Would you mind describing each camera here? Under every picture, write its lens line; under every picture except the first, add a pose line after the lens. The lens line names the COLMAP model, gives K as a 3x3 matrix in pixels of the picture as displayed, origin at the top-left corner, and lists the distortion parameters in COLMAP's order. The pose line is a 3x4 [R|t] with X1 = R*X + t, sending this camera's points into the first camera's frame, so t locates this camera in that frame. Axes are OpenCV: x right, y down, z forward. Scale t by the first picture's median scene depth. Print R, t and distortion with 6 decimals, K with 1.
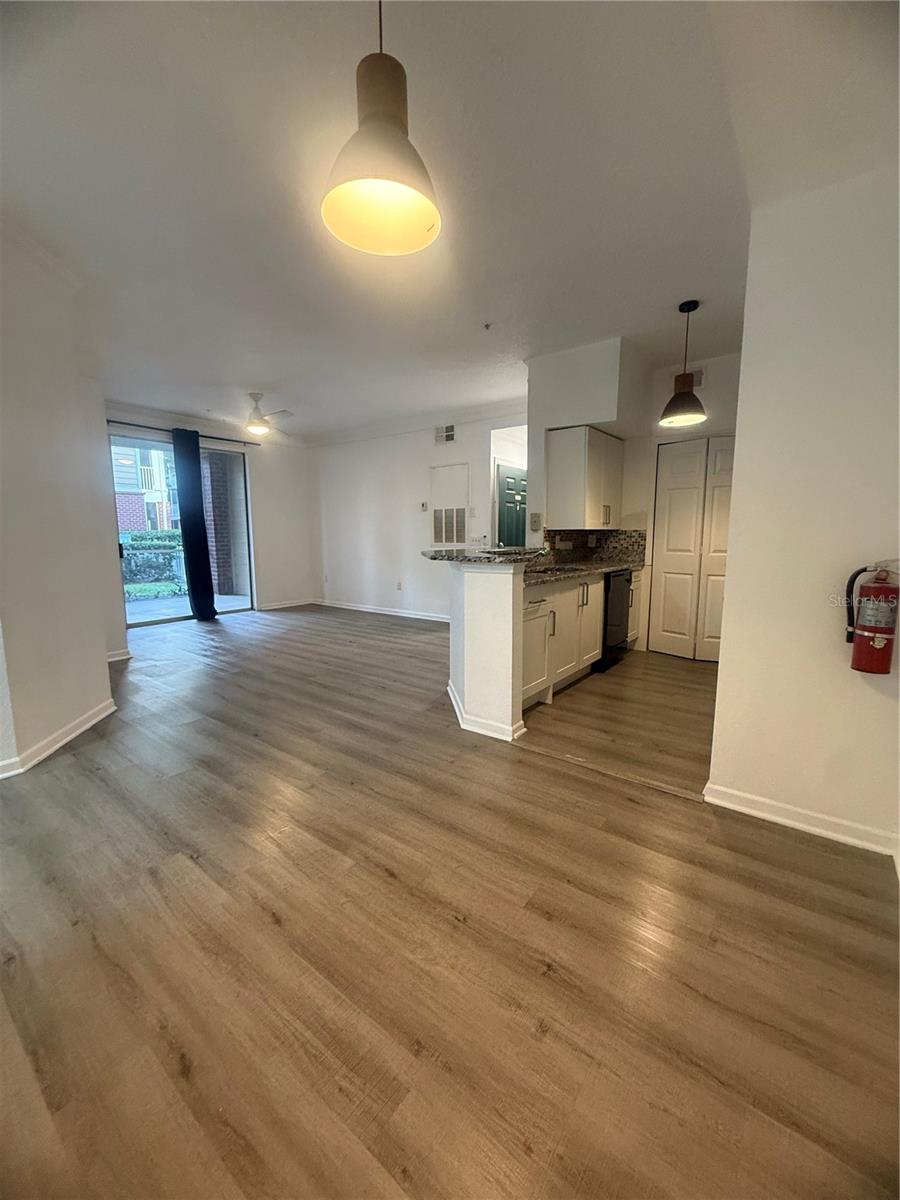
lens RADIAL K [[476.1, 0, 453.1], [0, 476.1, 596.2], [0, 0, 1]] dist [-0.002677, 0.000442]
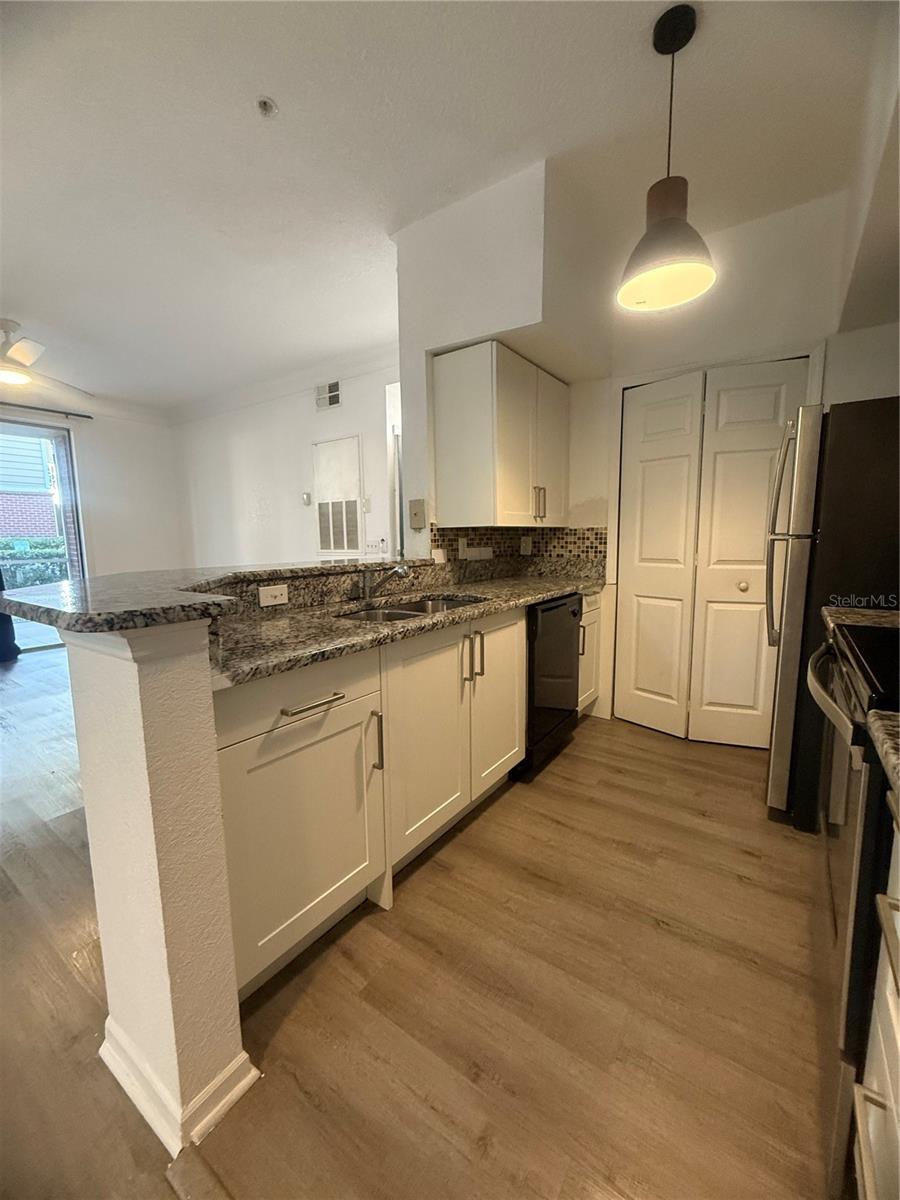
lens RADIAL K [[476.1, 0, 452.2], [0, 476.1, 596.5], [0, 0, 1]] dist [-0.002677, 0.000442]
pose [[0.999192, -0.012828, 0.038089, 0.255088], [0.013092, 0.999892, -0.006667, -0.067712], [-0.037999, 0.007160, 0.999252, 0.550369]]
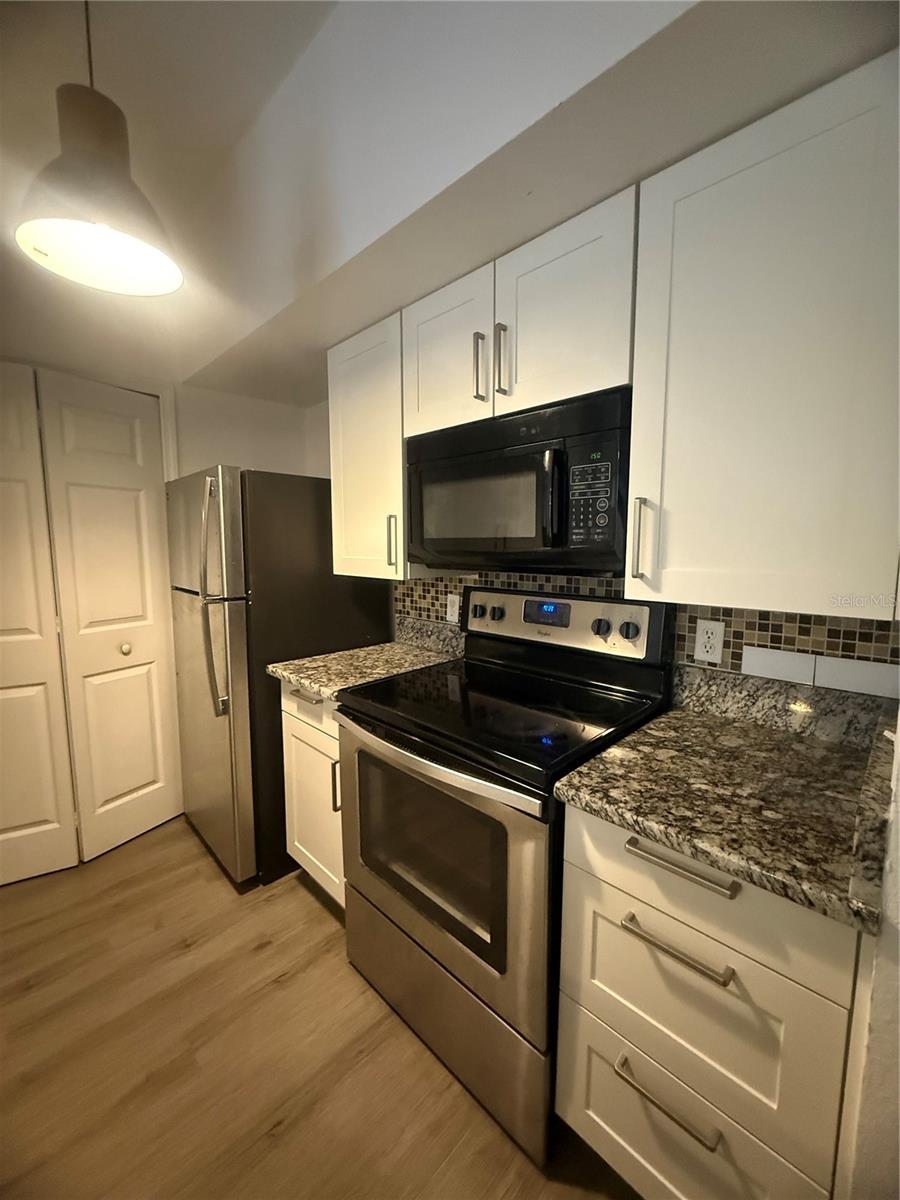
lens RADIAL K [[476.1, 0, 450.9], [0, 476.1, 595.5], [0, 0, 1]] dist [-0.002677, 0.000442]
pose [[0.131328, -0.106512, 0.985600, 0.185221], [0.129737, 0.987507, 0.089431, -0.155180], [-0.982813, 0.116124, 0.143506, 0.768593]]
